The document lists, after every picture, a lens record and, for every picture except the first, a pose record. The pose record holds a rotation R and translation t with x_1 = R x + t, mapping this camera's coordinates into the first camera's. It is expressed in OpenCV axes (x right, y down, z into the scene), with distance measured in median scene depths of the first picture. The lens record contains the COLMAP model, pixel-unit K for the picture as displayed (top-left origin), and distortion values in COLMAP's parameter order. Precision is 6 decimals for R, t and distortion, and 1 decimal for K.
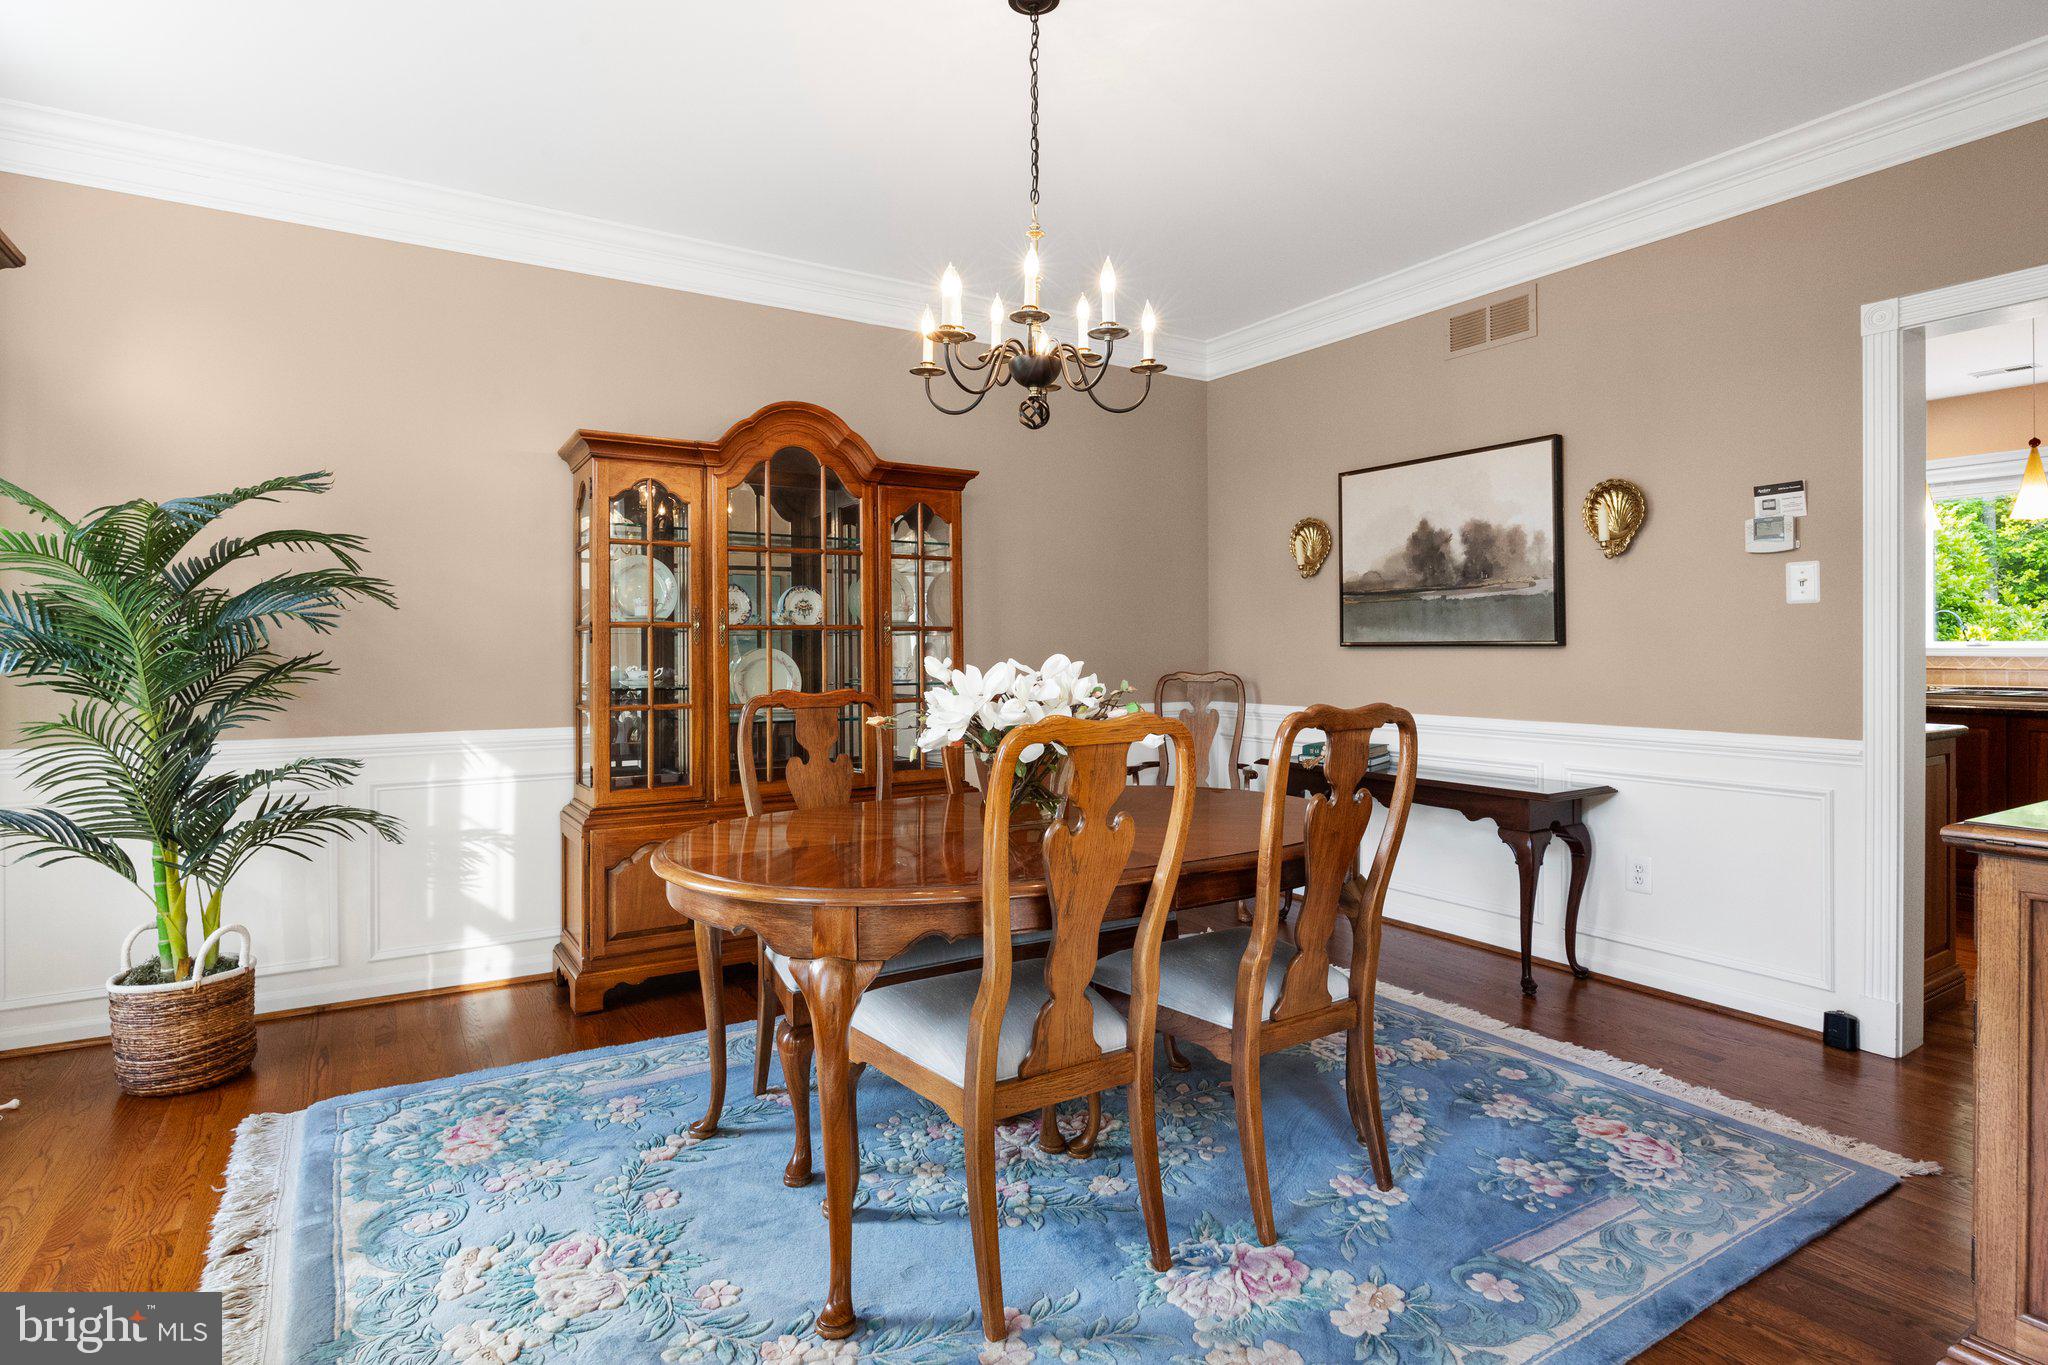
lens RADIAL K [[1052.5, 0, 1026.1], [0, 1052.5, 679.6], [0, 0, 1]] dist [-0.005645, -0.000264]
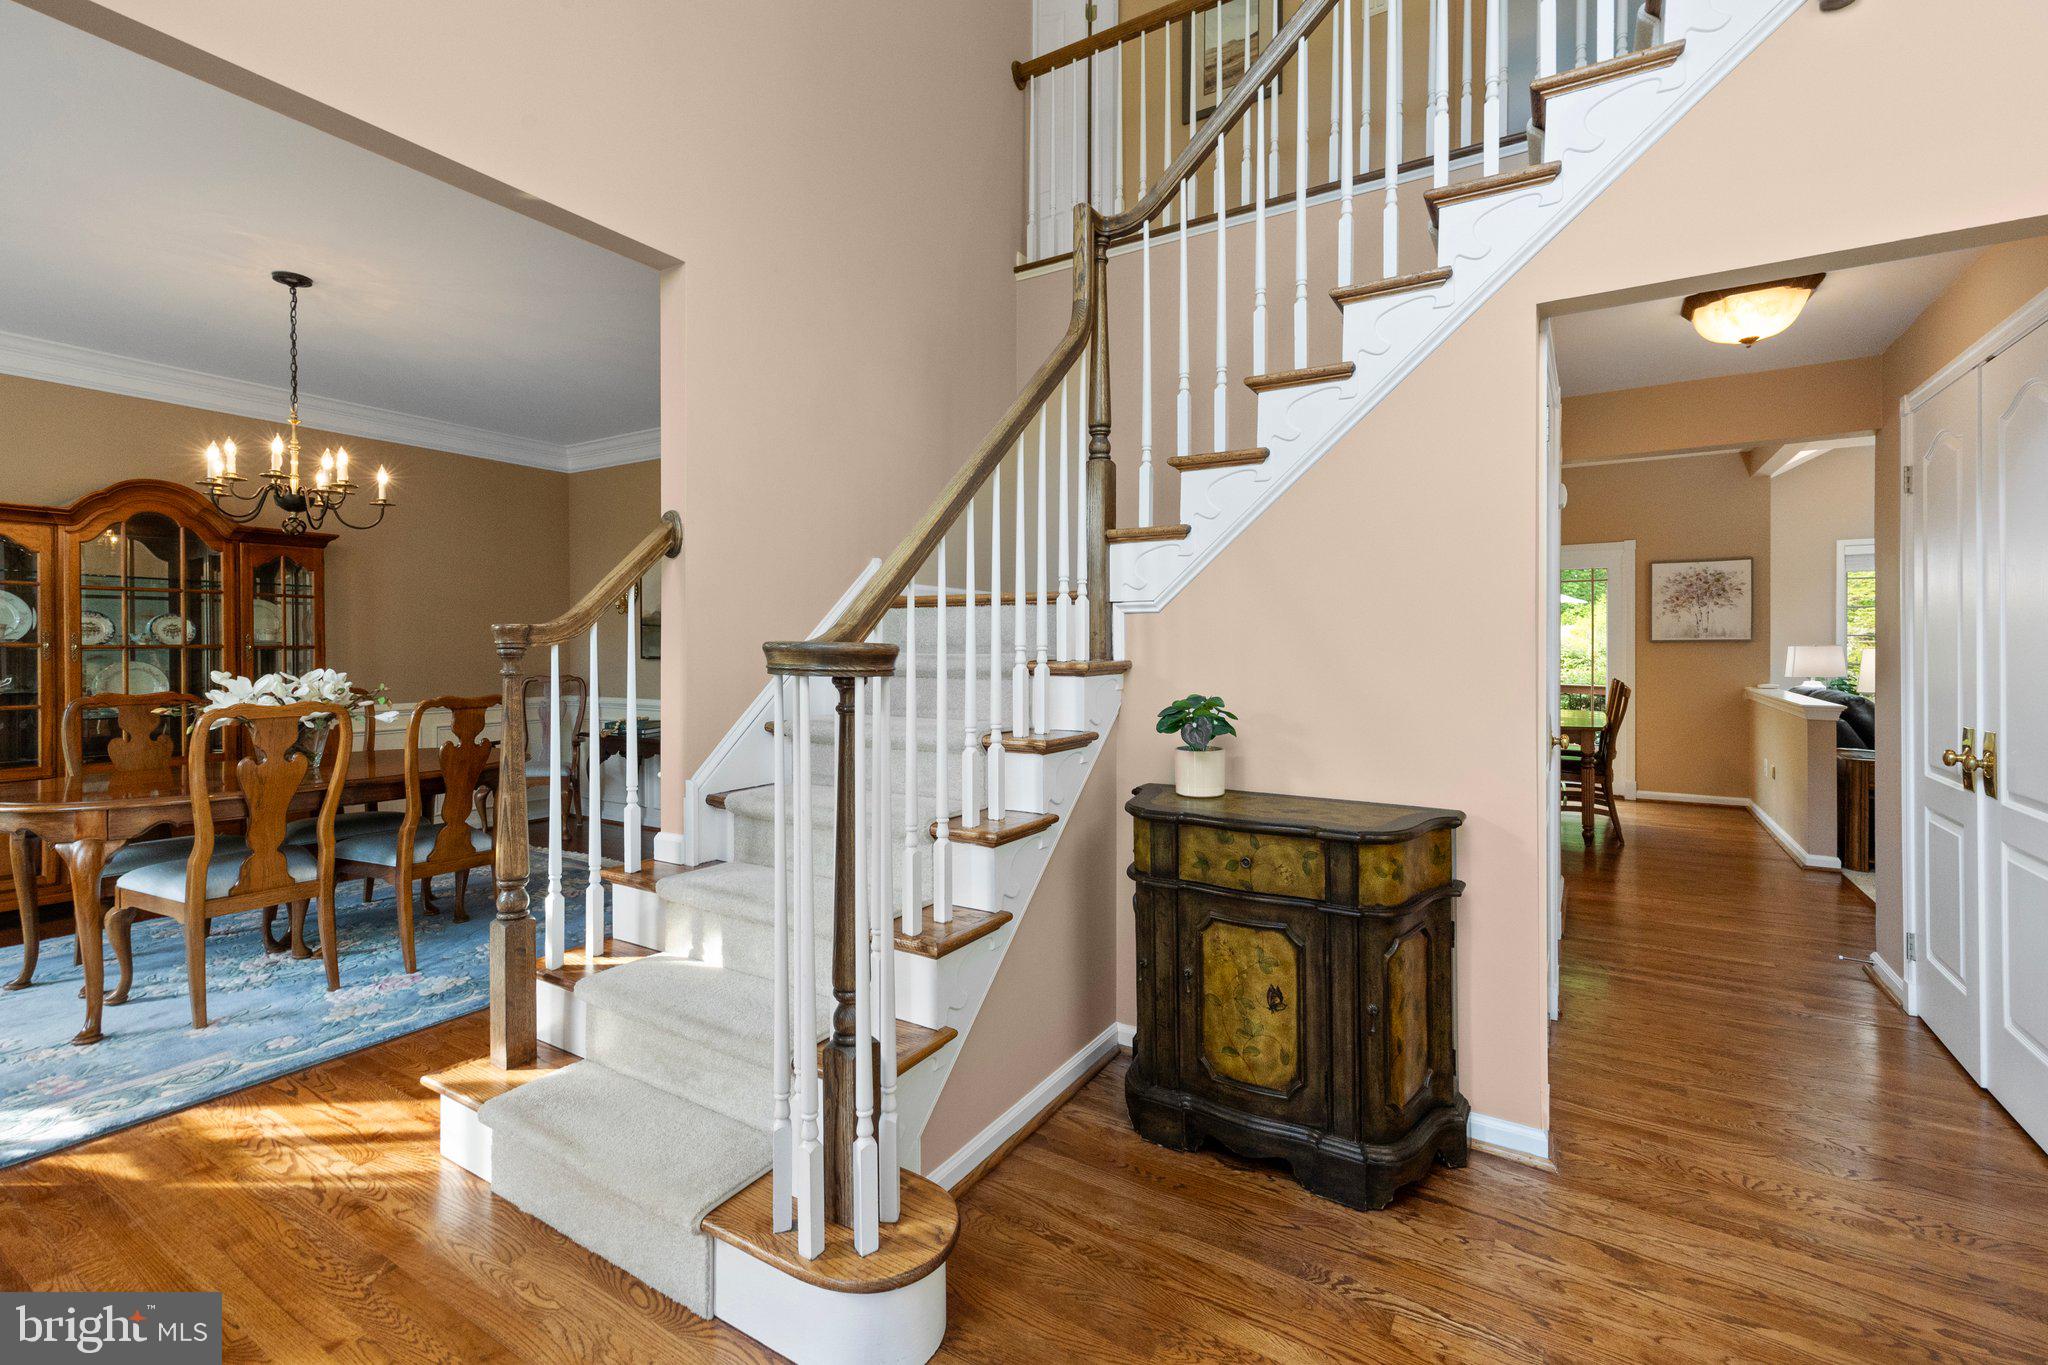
lens RADIAL K [[881.1, 0, 1020.6], [0, 881.1, 669.5], [0, 0, 1]] dist [0.003993, 0.000775]
pose [[0.894753, -0.005759, 0.446524, 0.438171], [0.010178, 0.999920, -0.007500, -0.001367], [-0.446445, 0.011256, 0.894740, -0.829968]]
